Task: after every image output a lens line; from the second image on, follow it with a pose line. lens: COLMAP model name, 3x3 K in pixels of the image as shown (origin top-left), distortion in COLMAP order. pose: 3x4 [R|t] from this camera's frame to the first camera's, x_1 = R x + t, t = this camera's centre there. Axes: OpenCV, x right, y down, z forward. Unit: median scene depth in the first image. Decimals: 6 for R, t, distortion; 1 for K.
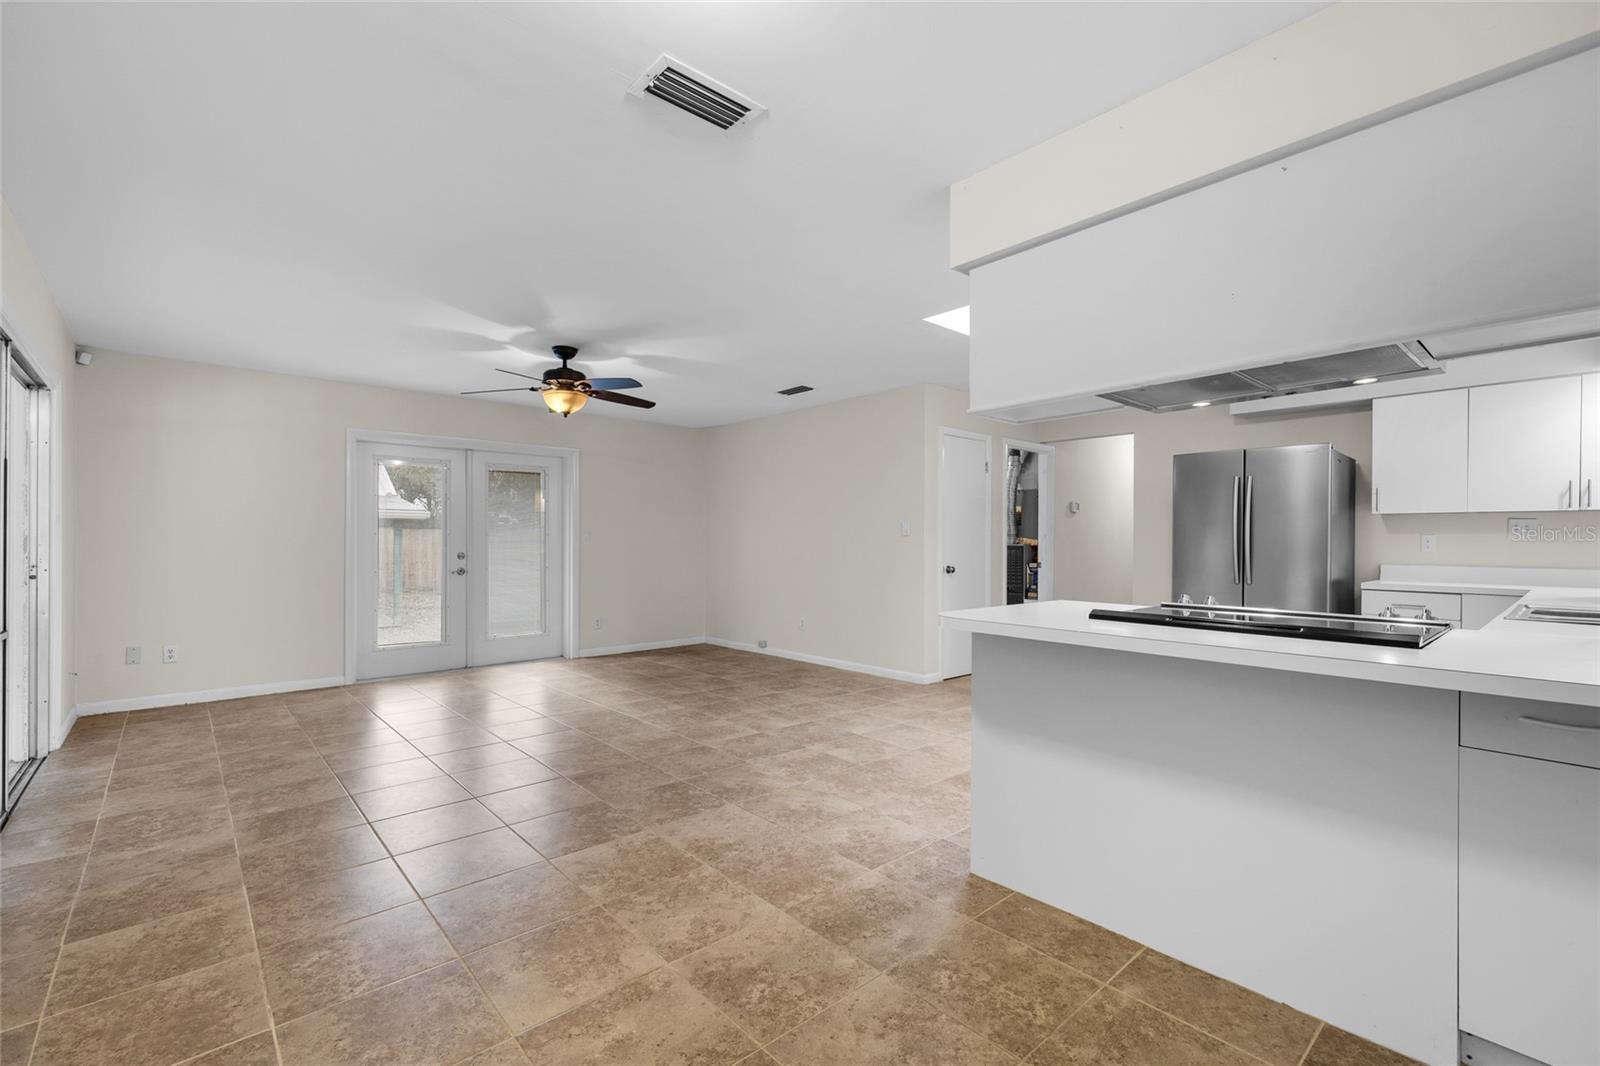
lens RADIAL K [[700.6, 0, 802.3], [0, 700.6, 541.6], [0, 0, 1]] dist [0.007137, -0.001299]
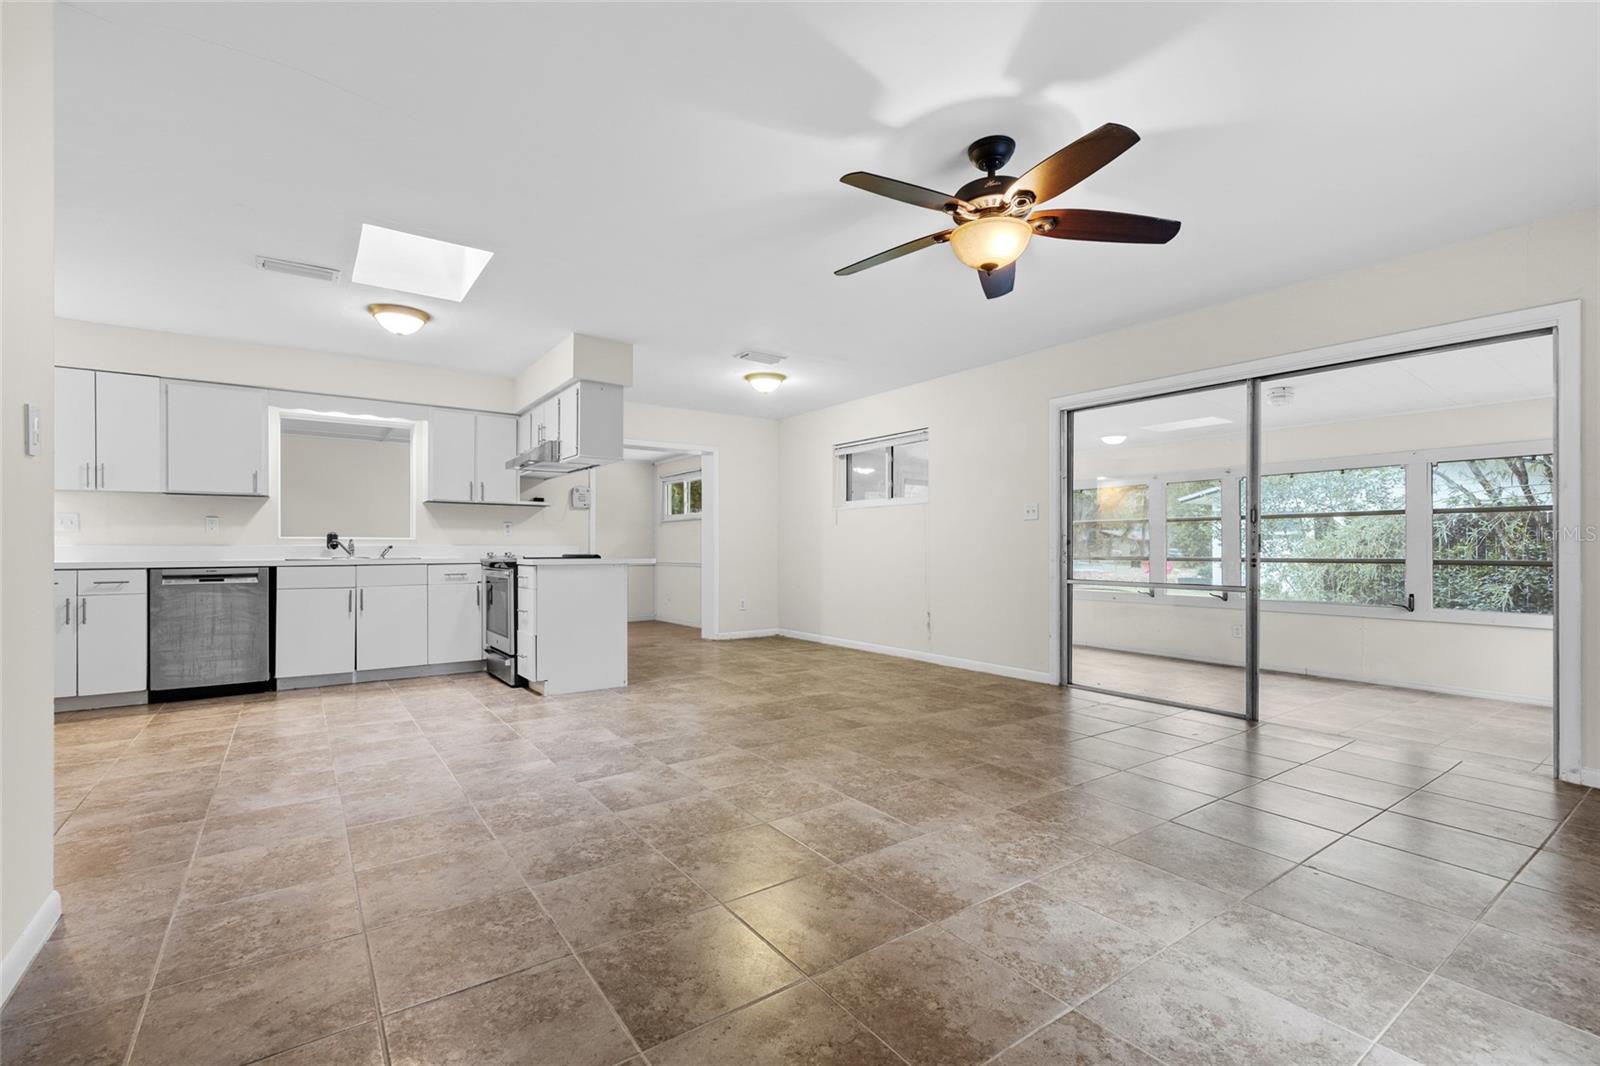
lens RADIAL K [[700.6, 0, 797.1], [0, 700.6, 544.6], [0, 0, 1]] dist [0.007137, -0.001299]
pose [[-0.993659, -0.002672, 0.112401, -0.301243], [-0.003501, 0.999968, -0.007179, 0.042818], [-0.112379, -0.007527, -0.993637, 1.859097]]
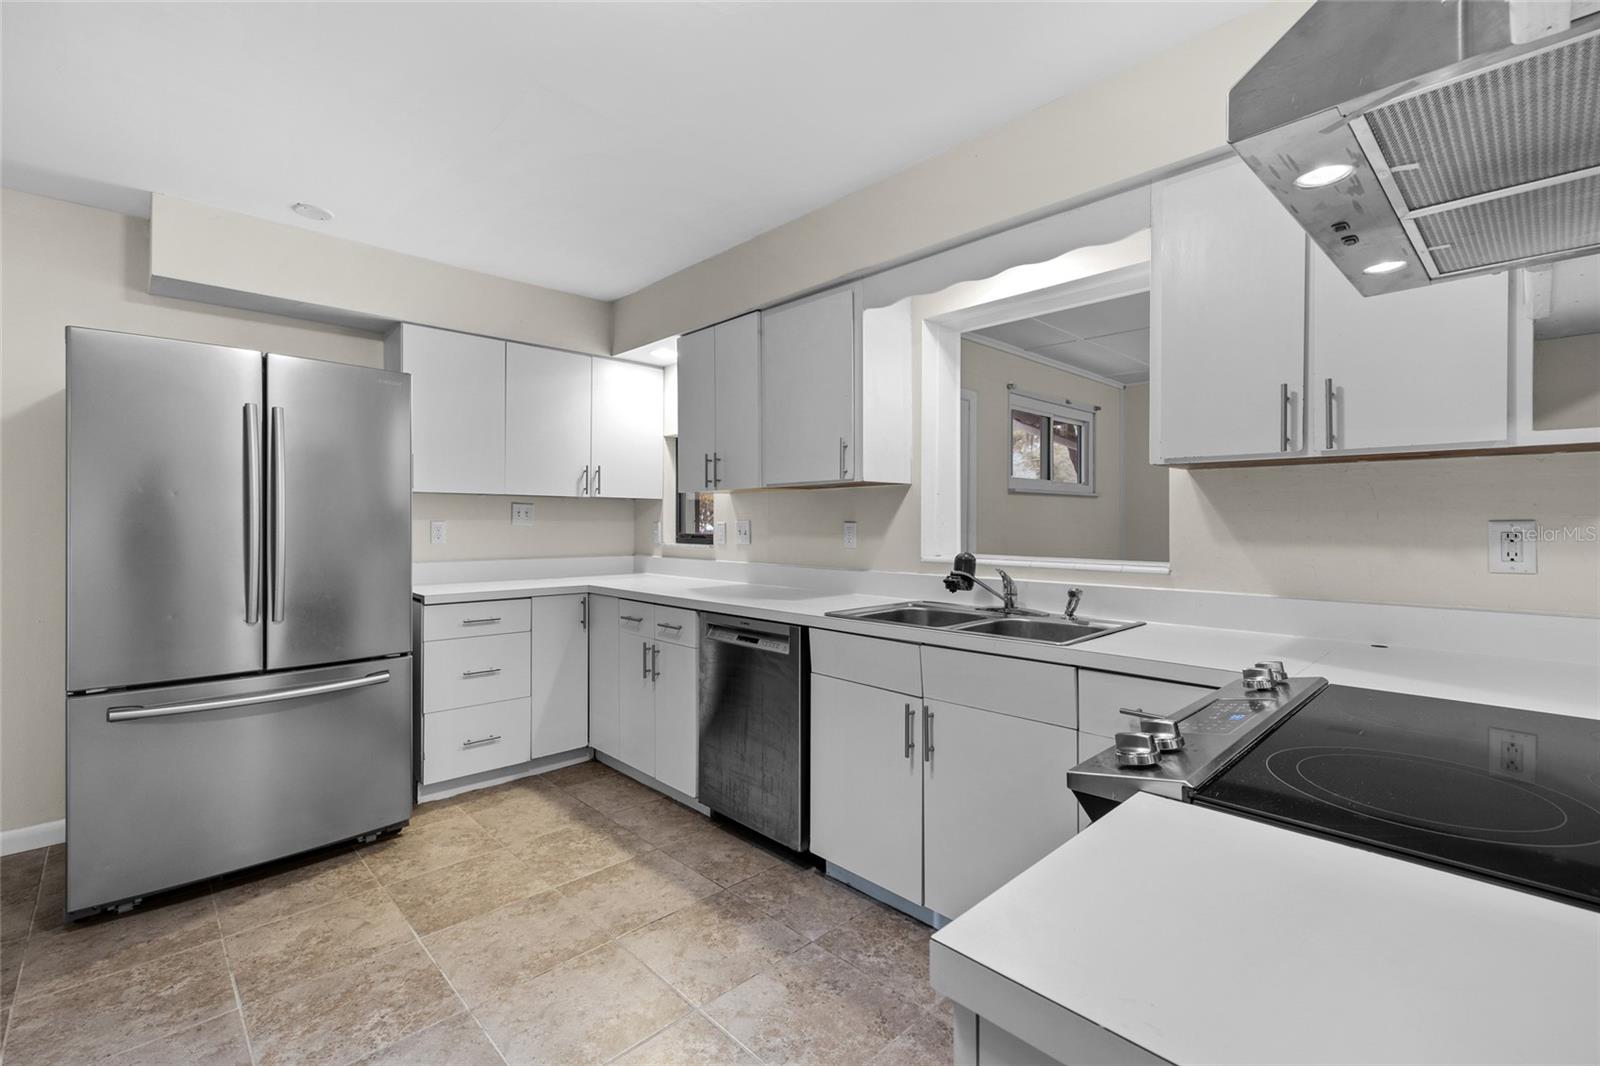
lens RADIAL K [[700.6, 0, 796.8], [0, 700.6, 519.5], [0, 0, 1]] dist [0.007137, -0.001299]
pose [[-0.032517, -0.001349, 0.999470, 0.138600], [-0.001706, 0.999998, 0.001294, -0.017652], [-0.999470, -0.001663, -0.032519, 0.766870]]
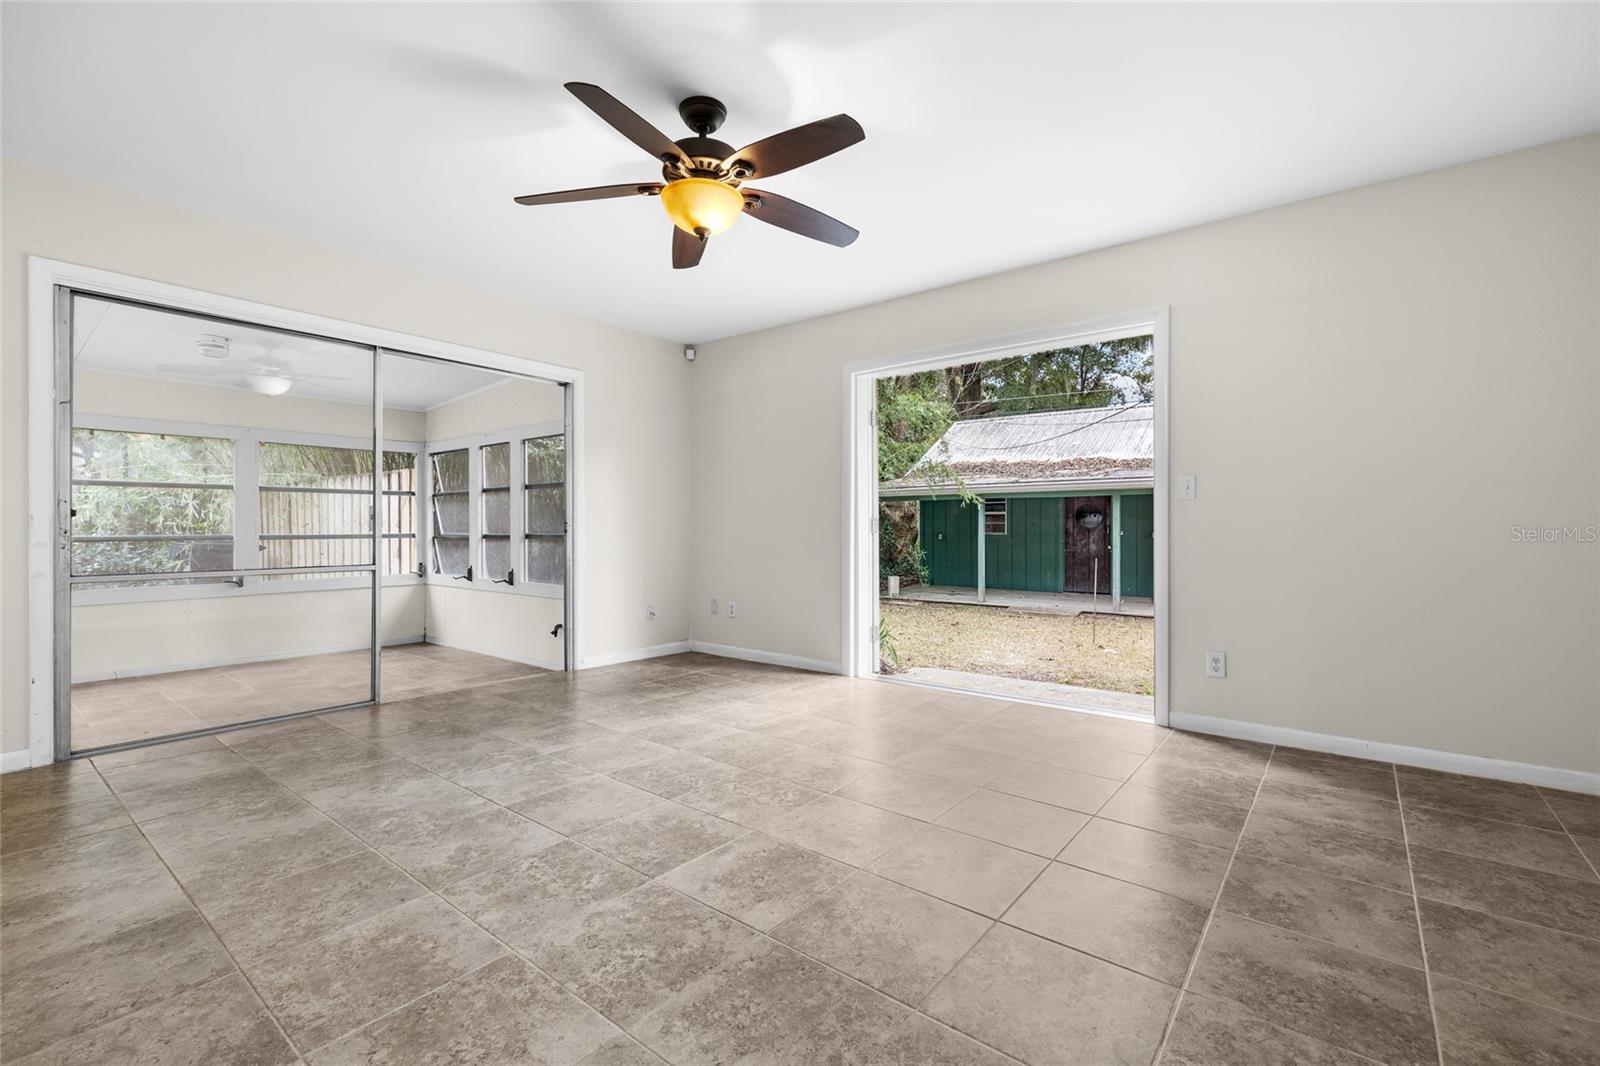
lens RADIAL K [[700.6, 0, 796.4], [0, 700.6, 524.5], [0, 0, 1]] dist [0.007137, -0.001299]
pose [[0.158982, -0.004047, -0.987273, 0.224084], [0.002417, 0.999990, -0.003710, 0.043711], [0.987278, -0.001796, 0.158991, 1.178466]]
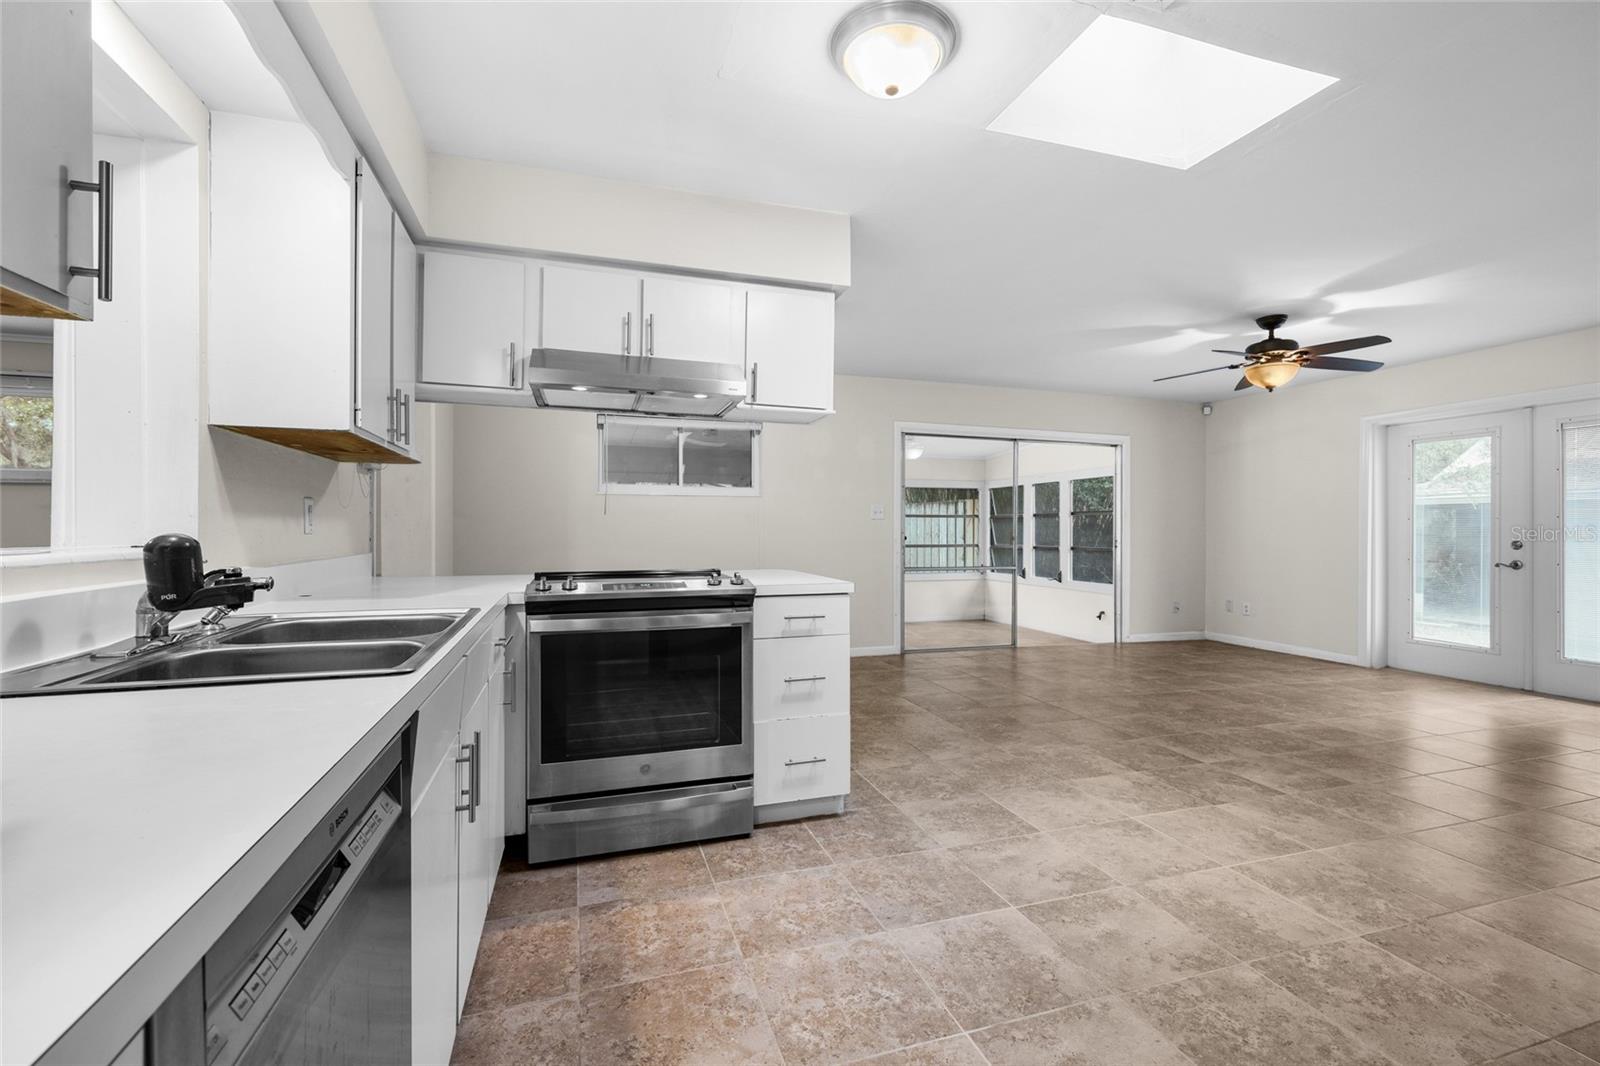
lens RADIAL K [[700.6, 0, 798.8], [0, 700.6, 529.7], [0, 0, 1]] dist [0.007137, -0.001299]
pose [[-0.409891, -0.002120, -0.912132, 0.921468], [-0.002587, 0.999996, -0.001161, 0.010005], [0.912131, 0.001884, -0.409895, 0.968972]]
